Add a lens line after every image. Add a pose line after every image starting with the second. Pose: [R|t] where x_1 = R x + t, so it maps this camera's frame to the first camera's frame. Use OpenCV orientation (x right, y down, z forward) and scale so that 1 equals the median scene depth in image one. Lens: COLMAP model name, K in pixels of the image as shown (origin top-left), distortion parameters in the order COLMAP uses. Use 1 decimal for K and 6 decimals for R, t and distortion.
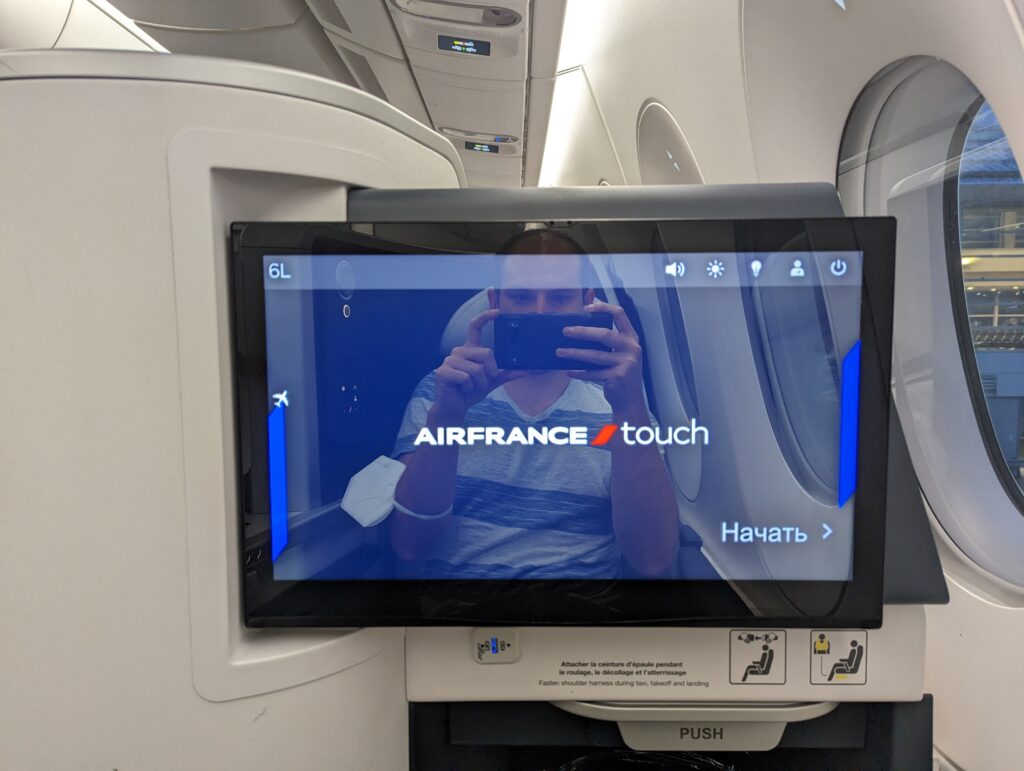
lens RADIAL K [[736.0, 0, 507.1], [0, 736.0, 389.6], [0, 0, 1]] dist [0.033157, -0.007815]
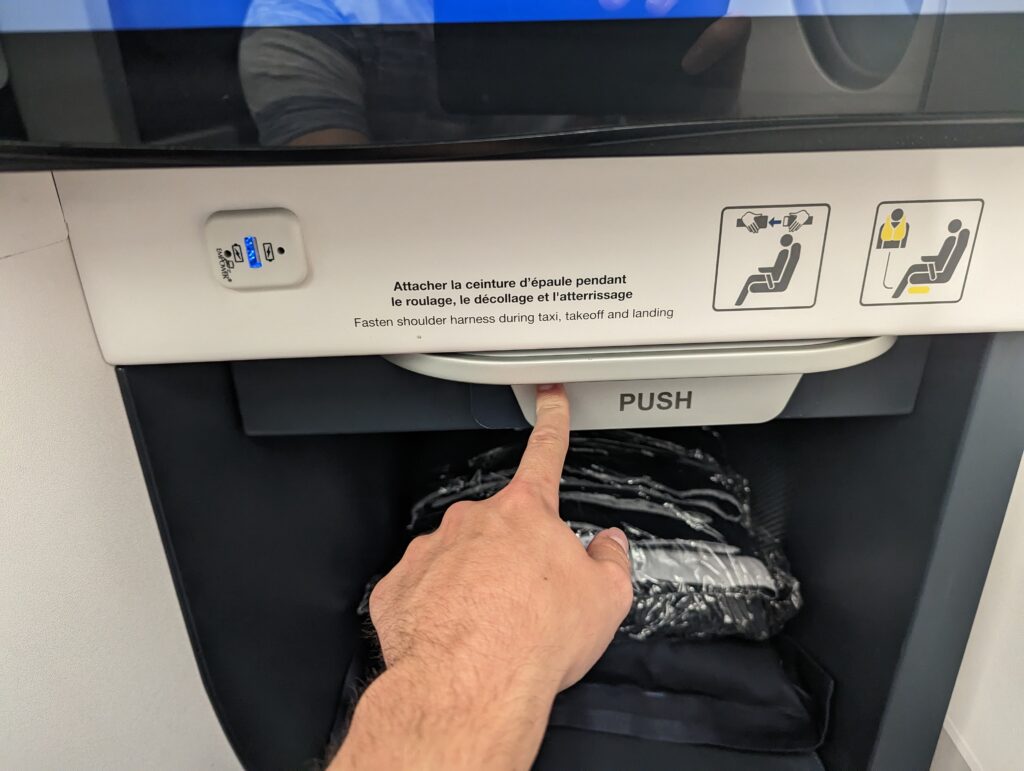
lens RADIAL K [[766.5, 0, 516.8], [0, 766.5, 389.5], [0, 0, 1]] dist [0.022364, -0.014912]
pose [[0.998206, -0.036992, 0.047072, 0.131304], [0.016886, 0.928309, 0.371425, 0.241197], [-0.057437, -0.369964, 0.927269, 0.473787]]
